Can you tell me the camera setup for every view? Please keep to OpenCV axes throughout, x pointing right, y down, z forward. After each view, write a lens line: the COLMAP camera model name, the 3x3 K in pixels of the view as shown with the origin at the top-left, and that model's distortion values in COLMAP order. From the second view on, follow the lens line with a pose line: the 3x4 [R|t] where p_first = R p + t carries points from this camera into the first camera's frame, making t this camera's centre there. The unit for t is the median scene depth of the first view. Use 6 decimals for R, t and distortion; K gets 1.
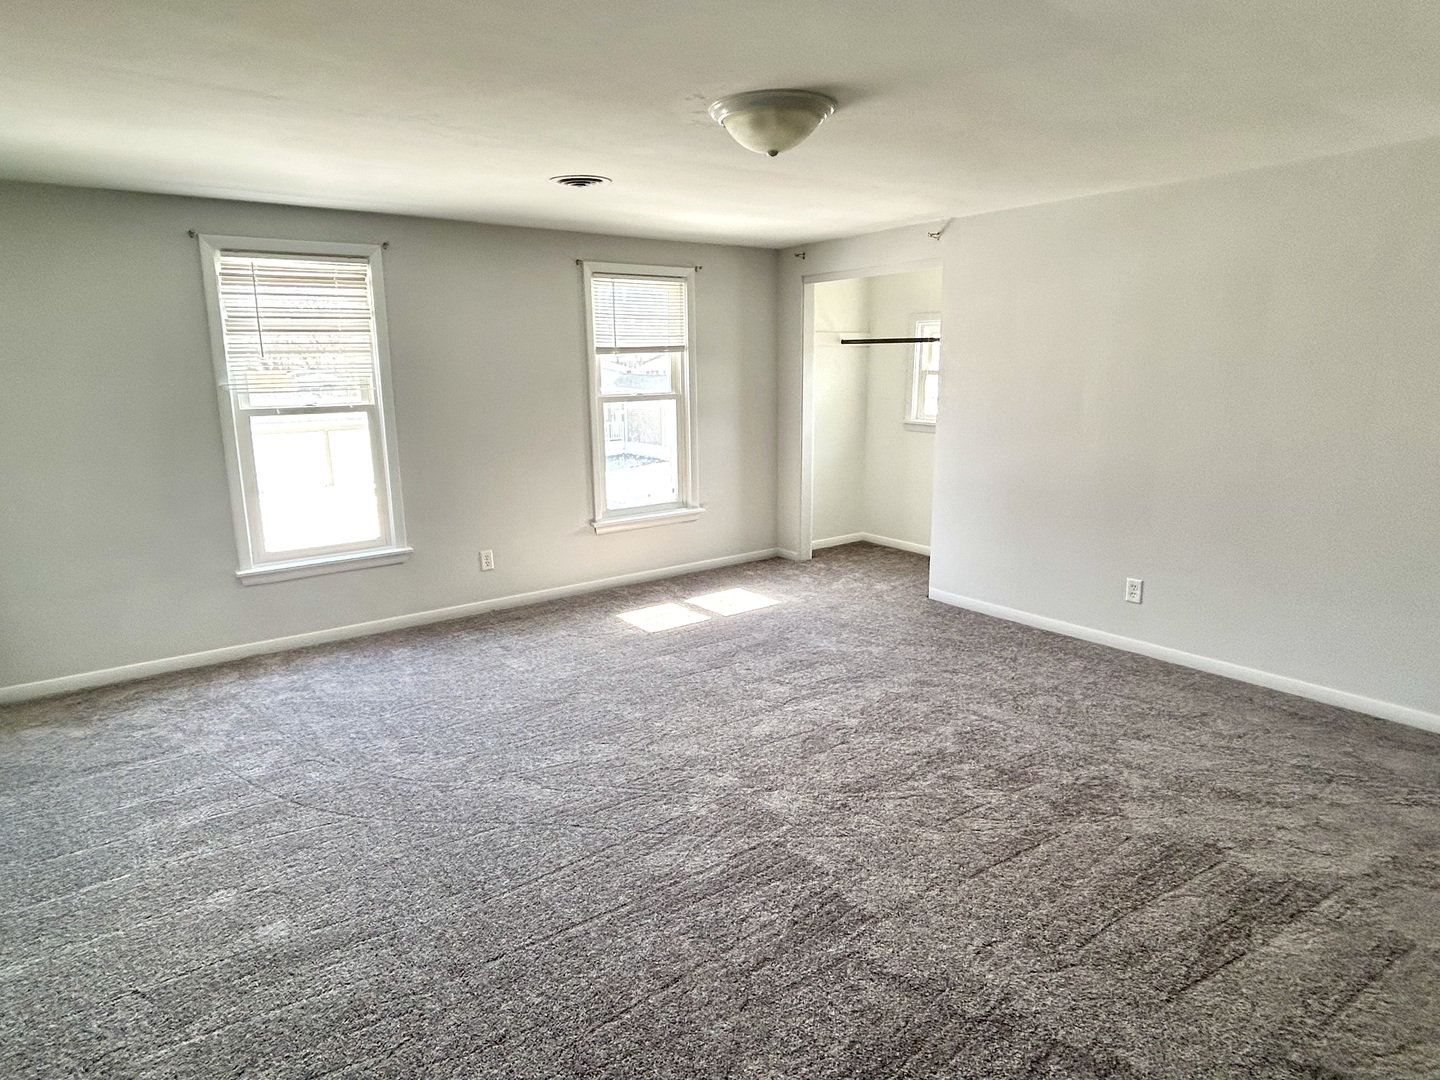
lens RADIAL K [[838.1, 0, 718.6], [0, 838.1, 540.2], [0, 0, 1]] dist [-0.009064, -0.002410]
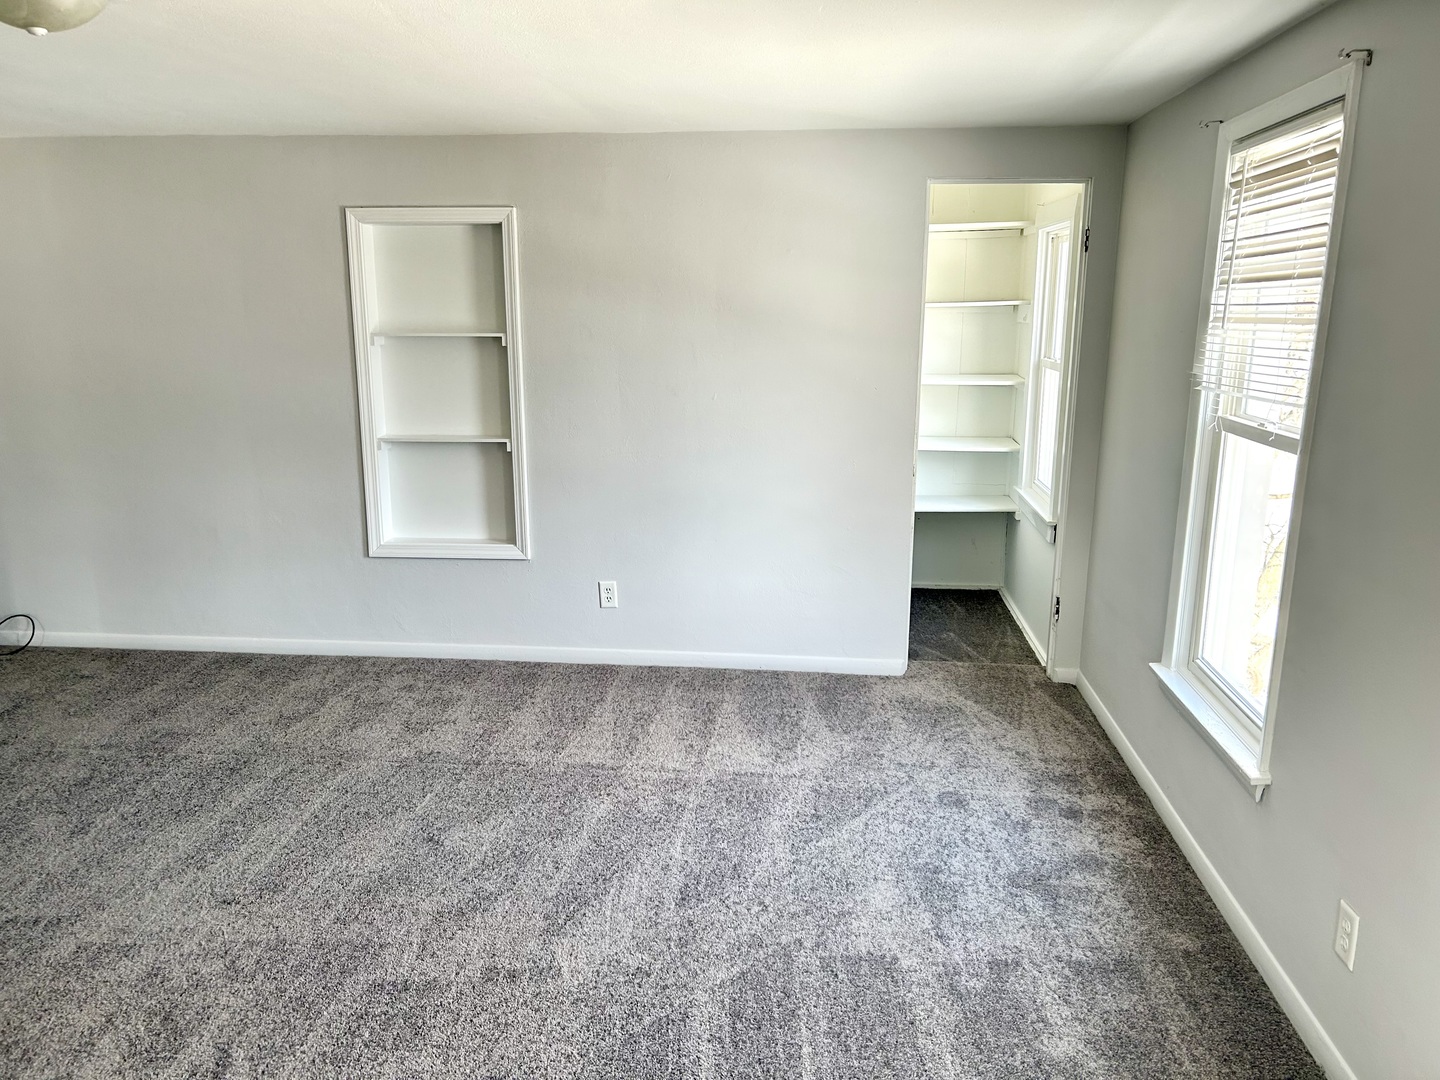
lens RADIAL K [[1082.2, 0, 724.3], [0, 1082.2, 543.9], [0, 0, 1]] dist [0.031492, -0.014046]
pose [[-0.680278, 0.163124, -0.714571, 0.204156], [-0.156306, 0.920206, 0.358872, -0.261305], [0.716094, 0.355824, -0.600499, 1.102722]]
